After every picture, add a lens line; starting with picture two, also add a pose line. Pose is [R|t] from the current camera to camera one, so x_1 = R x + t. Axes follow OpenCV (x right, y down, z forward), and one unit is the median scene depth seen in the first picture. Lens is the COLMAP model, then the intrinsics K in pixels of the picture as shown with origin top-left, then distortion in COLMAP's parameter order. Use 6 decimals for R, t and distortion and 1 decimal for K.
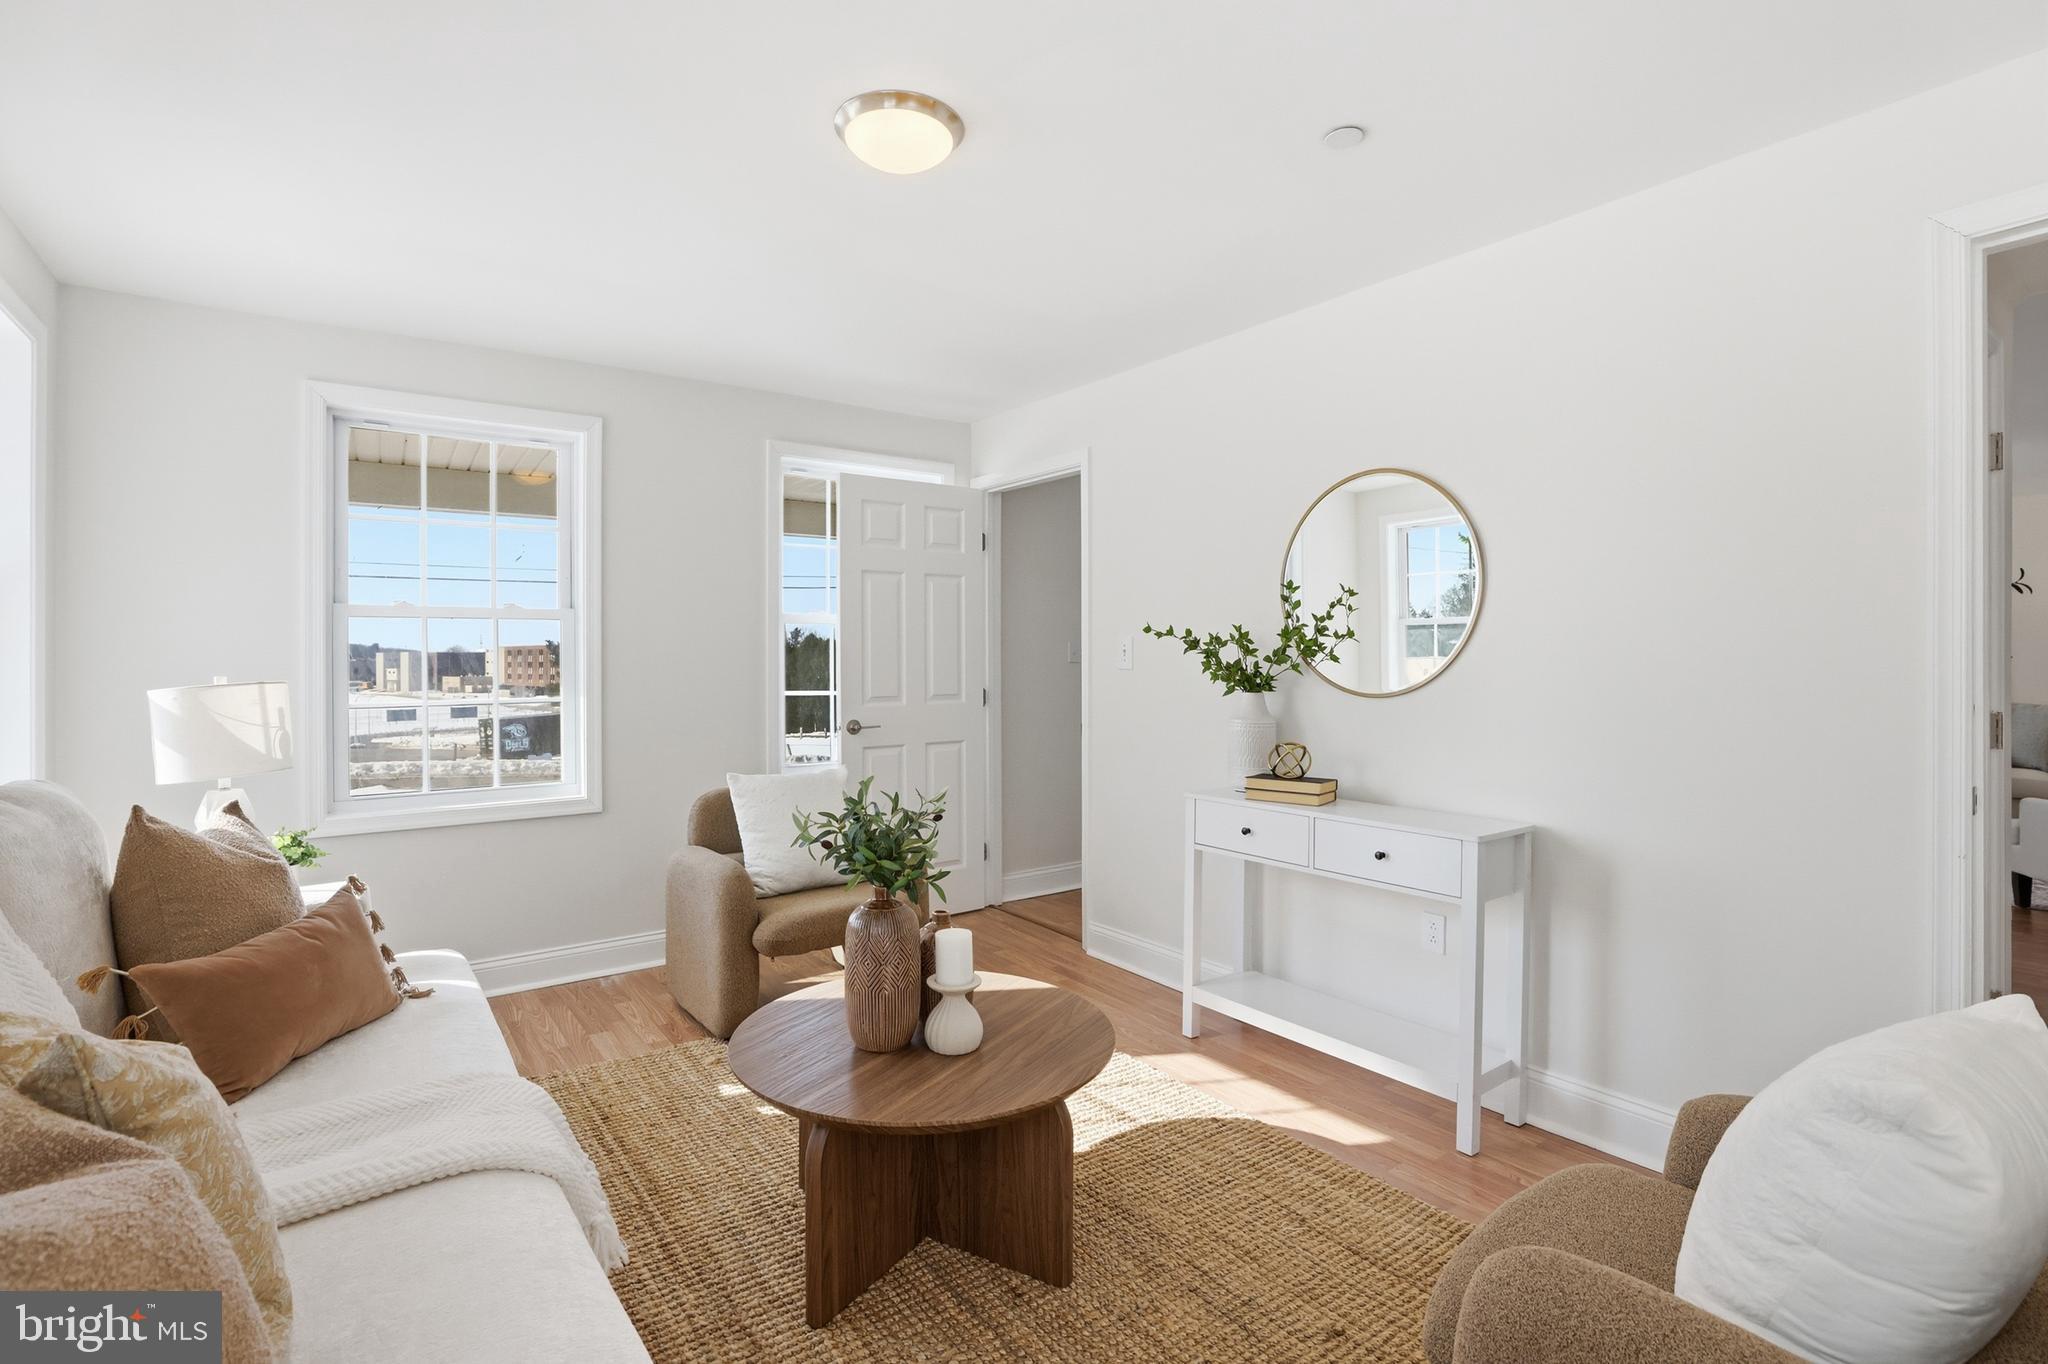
lens RADIAL K [[961.9, 0, 1013.2], [0, 961.9, 646.0], [0, 0, 1]] dist [-0.057486, 0.015500]
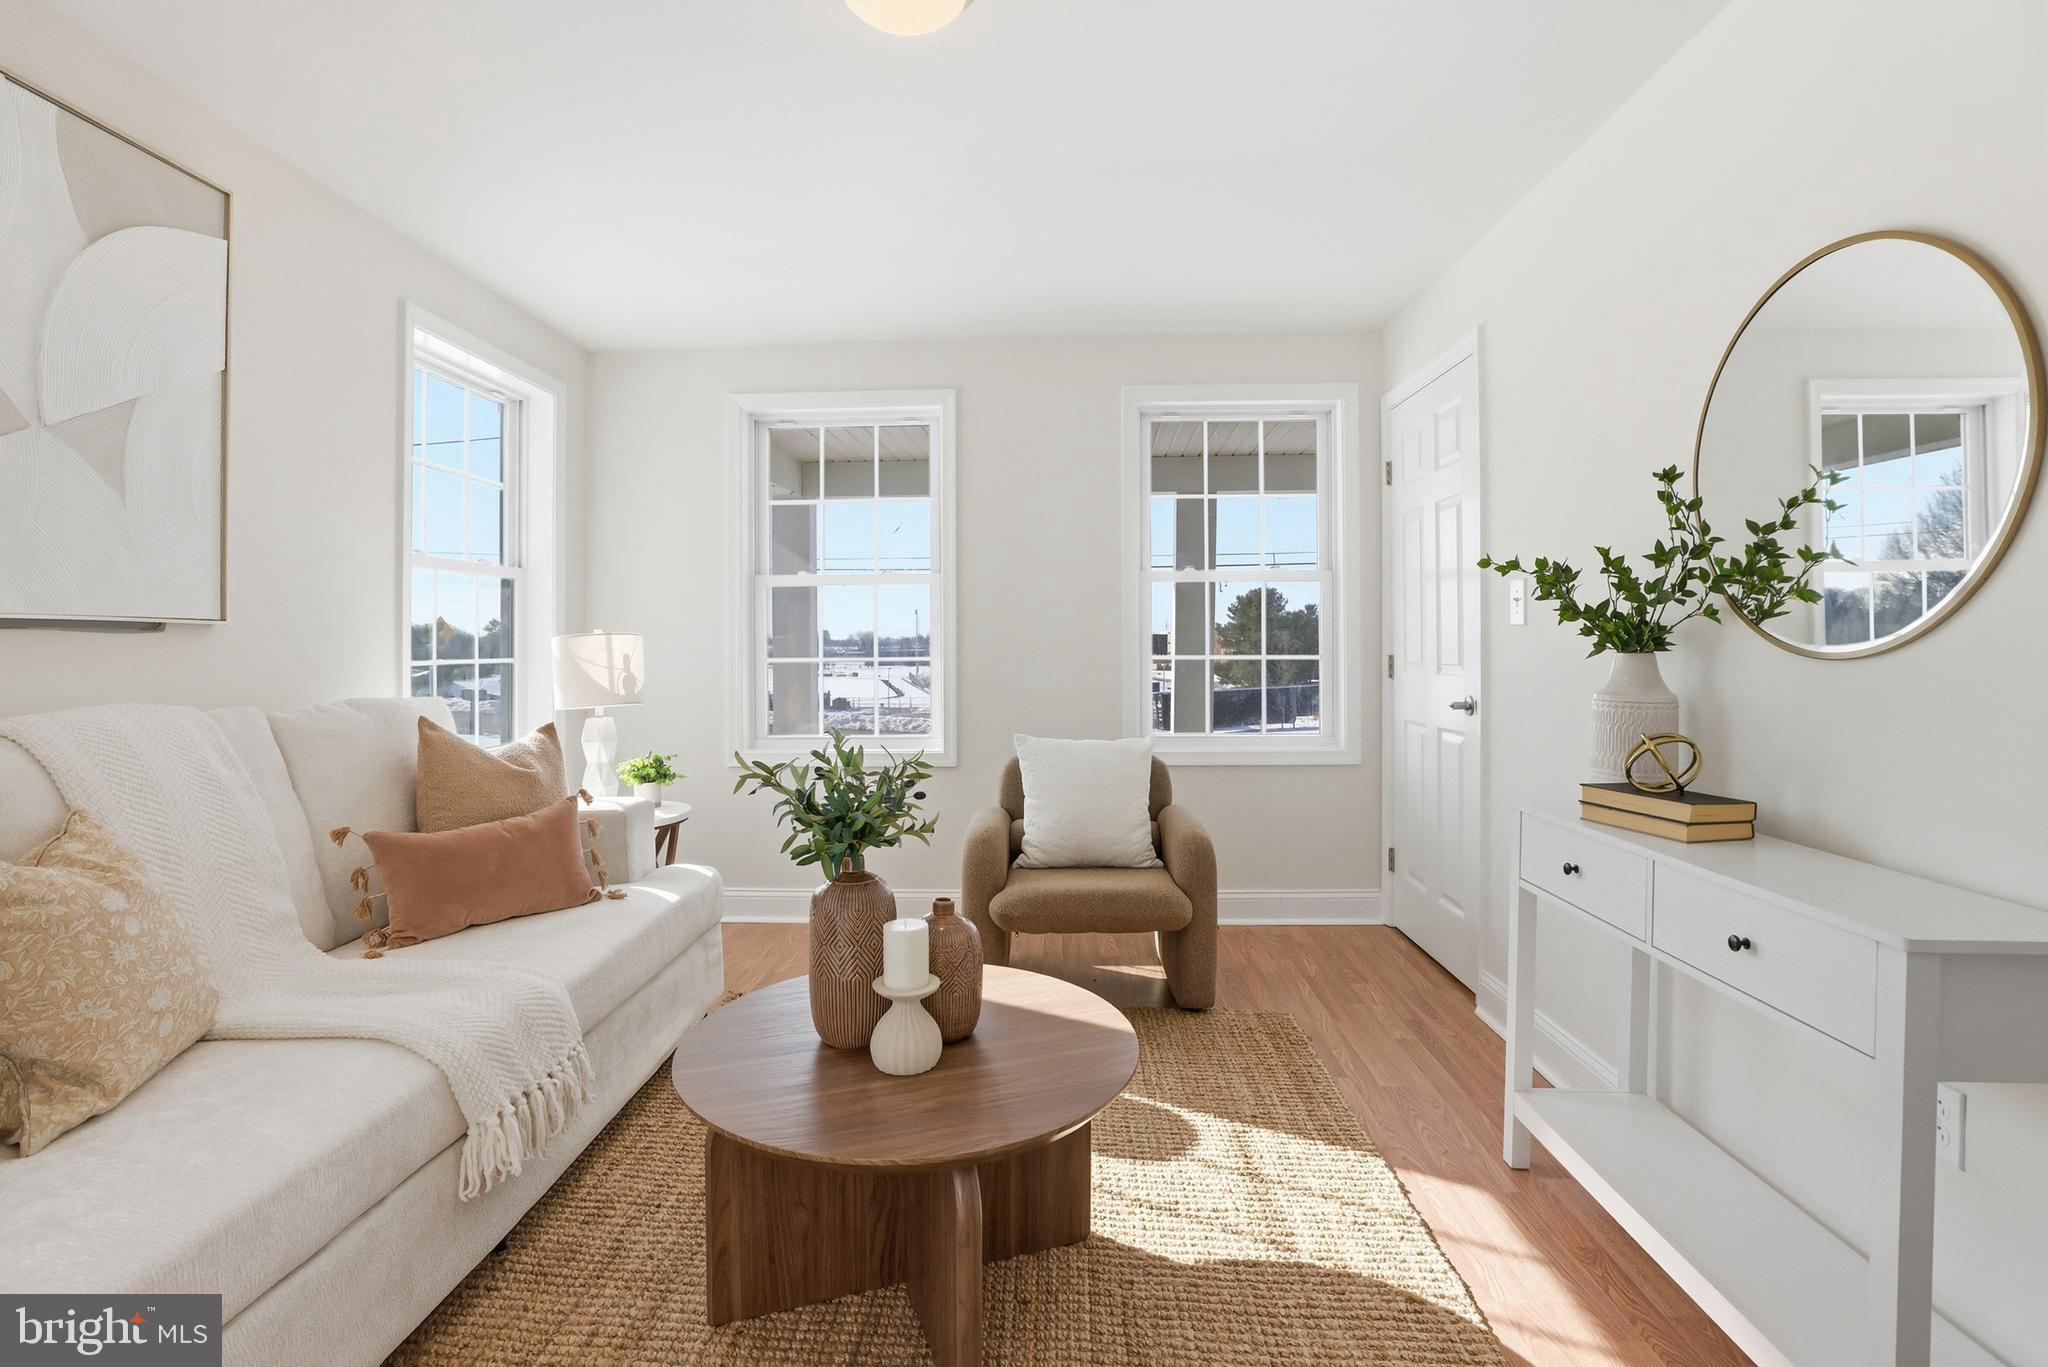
lens RADIAL K [[954.6, 0, 1057.4], [0, 954.6, 644.7], [0, 0, 1]] dist [-0.048598, 0.013217]
pose [[0.780316, 0.000552, -0.625385, 0.341713], [0.006420, 0.999940, 0.008892, 0.035289], [0.625352, -0.010954, 0.780266, 0.285747]]
